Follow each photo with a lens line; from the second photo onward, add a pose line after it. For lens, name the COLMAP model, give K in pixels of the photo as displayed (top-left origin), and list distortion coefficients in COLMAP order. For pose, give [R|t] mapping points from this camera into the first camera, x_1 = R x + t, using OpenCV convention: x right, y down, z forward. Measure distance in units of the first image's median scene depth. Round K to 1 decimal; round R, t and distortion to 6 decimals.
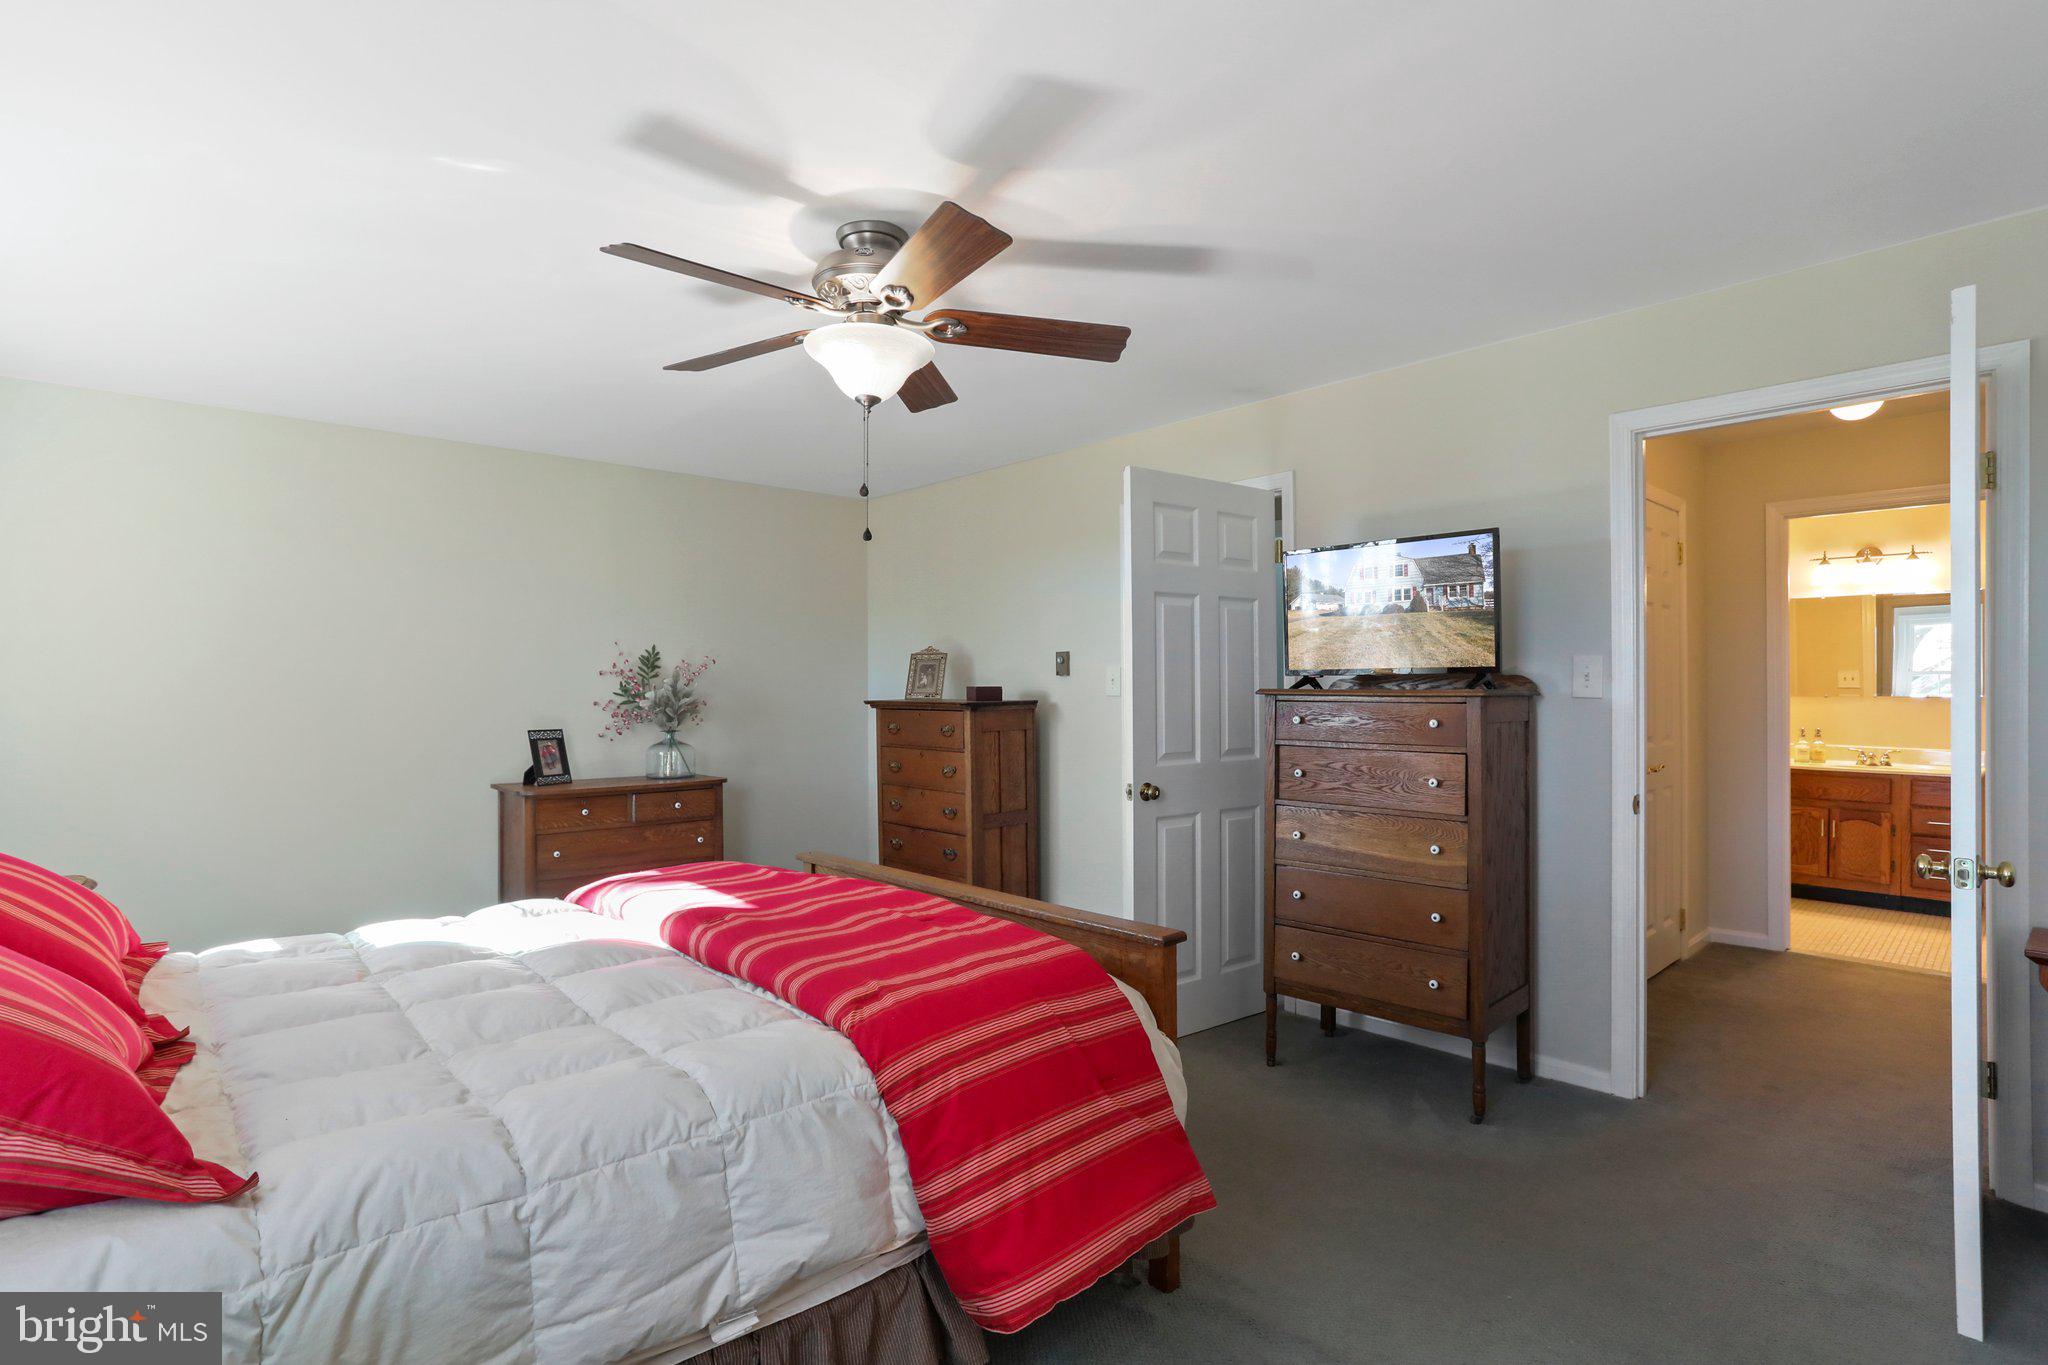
lens RADIAL K [[1002.6, 0, 1026.5], [0, 1002.6, 680.8], [0, 0, 1]] dist [-0.048641, 0.035601]
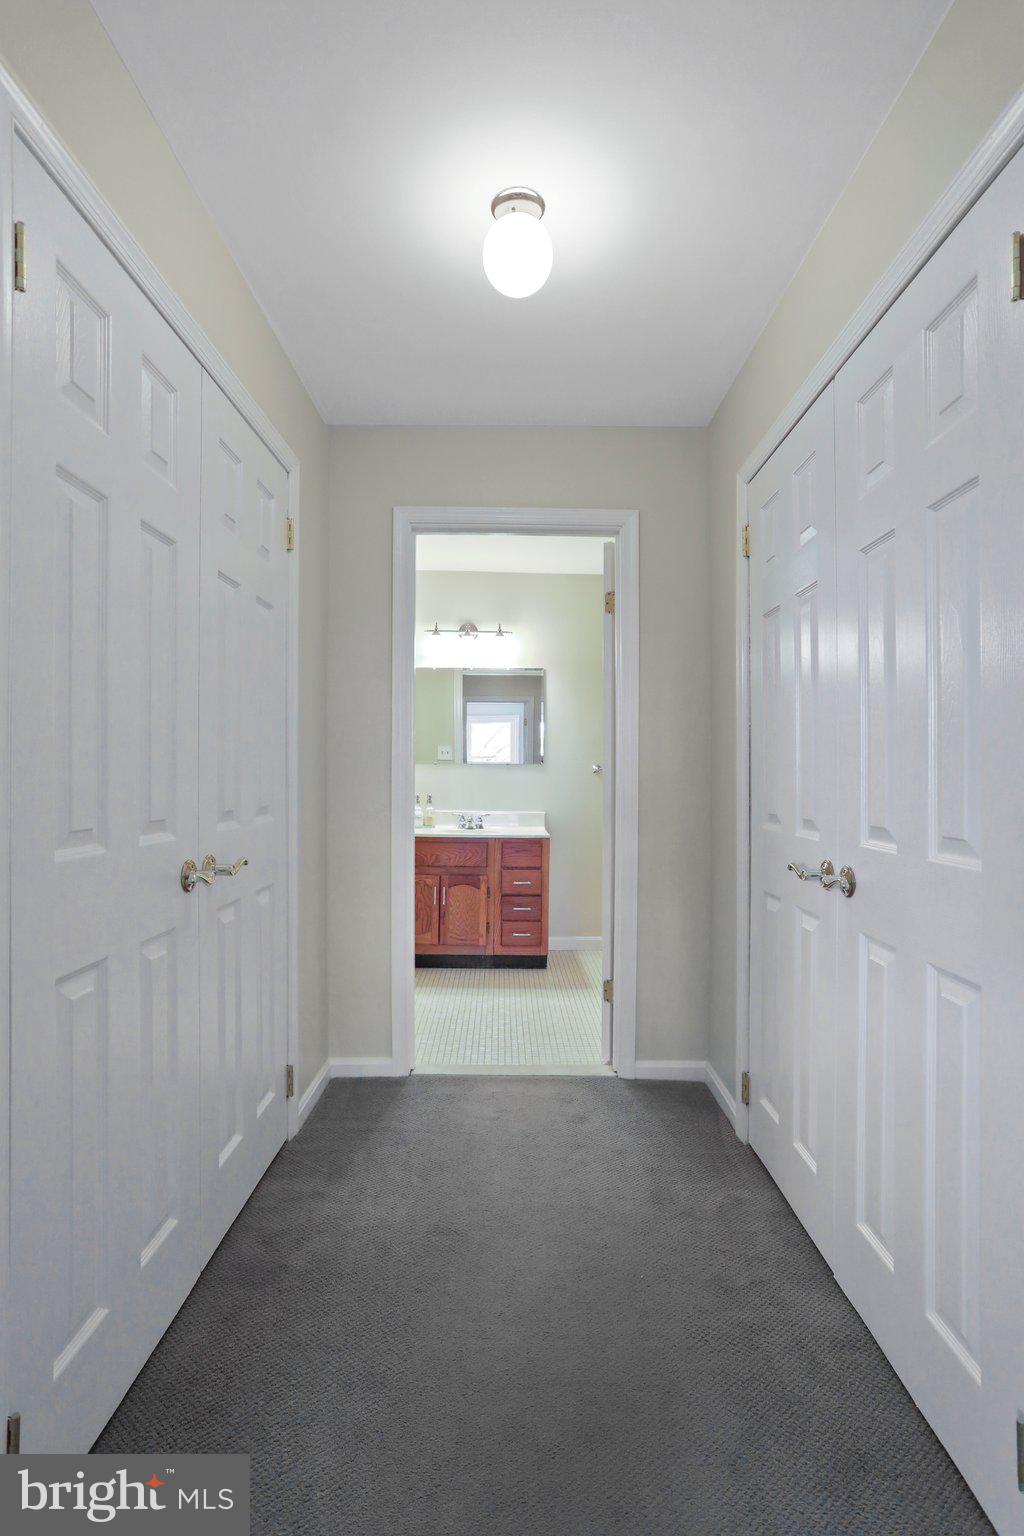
lens RADIAL K [[742.0, 0, 512.7], [0, 742.0, 773.2], [0, 0, 1]] dist [-0.061983, 0.035266]
pose [[0.686384, 0.002942, 0.727233, 0.330987], [-0.009636, 0.999941, 0.005049, 0.023418], [-0.727175, -0.010473, 0.686372, 0.448374]]
